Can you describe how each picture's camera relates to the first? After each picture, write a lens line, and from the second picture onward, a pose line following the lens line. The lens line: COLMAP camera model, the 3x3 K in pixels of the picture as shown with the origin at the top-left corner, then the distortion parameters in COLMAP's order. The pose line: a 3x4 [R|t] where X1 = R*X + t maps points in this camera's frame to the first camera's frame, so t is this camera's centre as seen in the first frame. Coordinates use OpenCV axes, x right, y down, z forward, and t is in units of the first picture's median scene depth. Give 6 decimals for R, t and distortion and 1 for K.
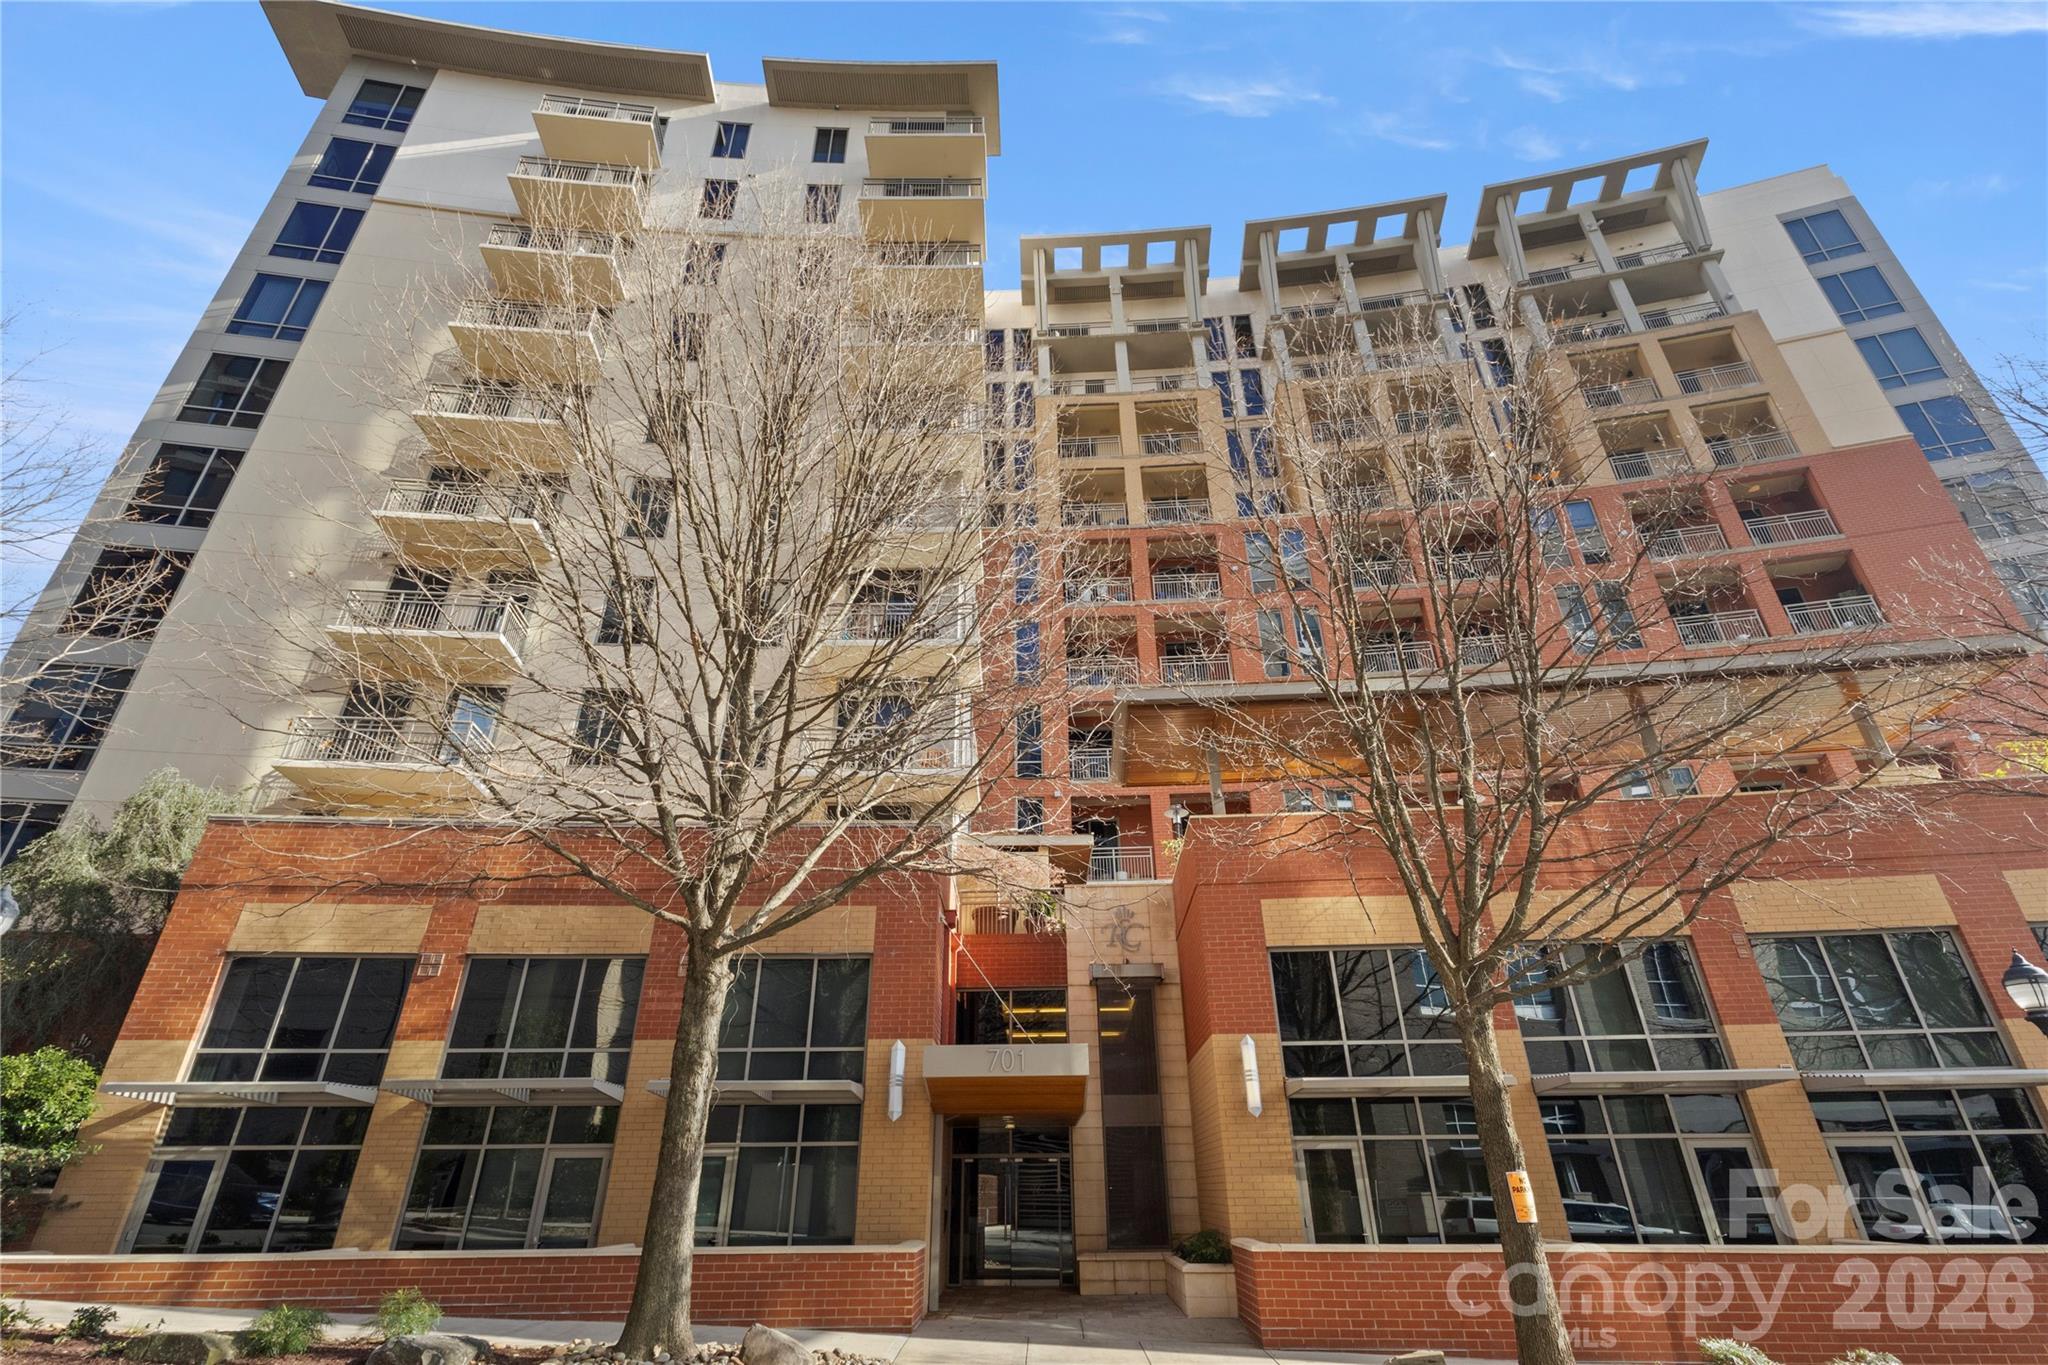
lens RADIAL K [[926.0, 0, 1012.9], [0, 926.0, 692.1], [0, 0, 1]] dist [0.003567, 0.000433]
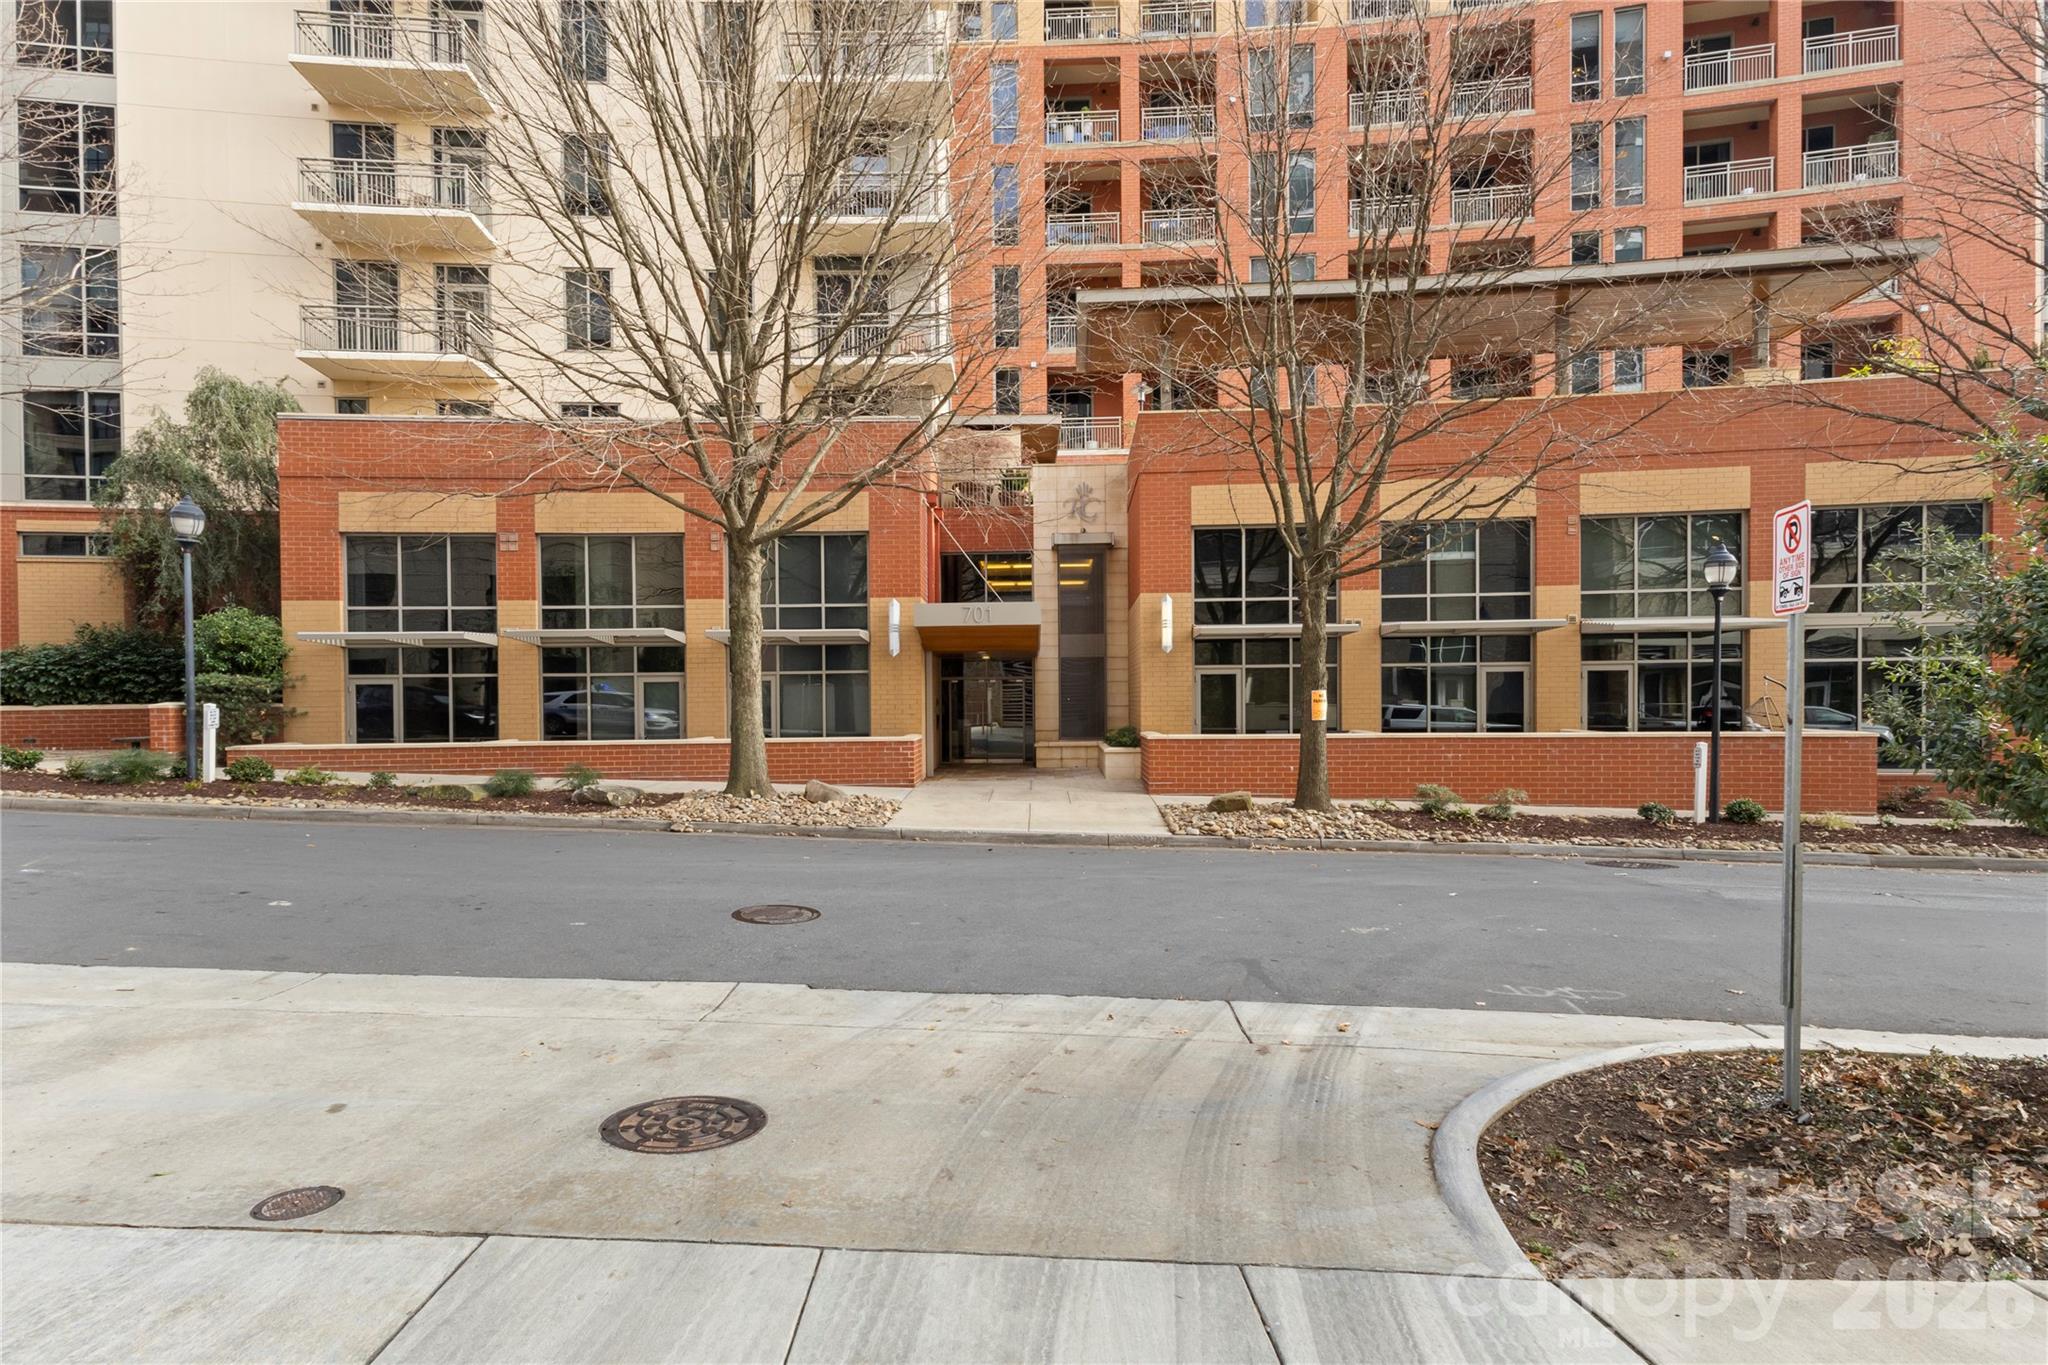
lens RADIAL K [[948.7, 0, 1021.5], [0, 948.7, 690.6], [0, 0, 1]] dist [0.000115, 0.000334]
pose [[0.999844, -0.003971, 0.017232, 0.028719], [-0.004516, 0.884828, 0.465896, -0.119117], [-0.017097, -0.465901, 0.884671, -0.211798]]
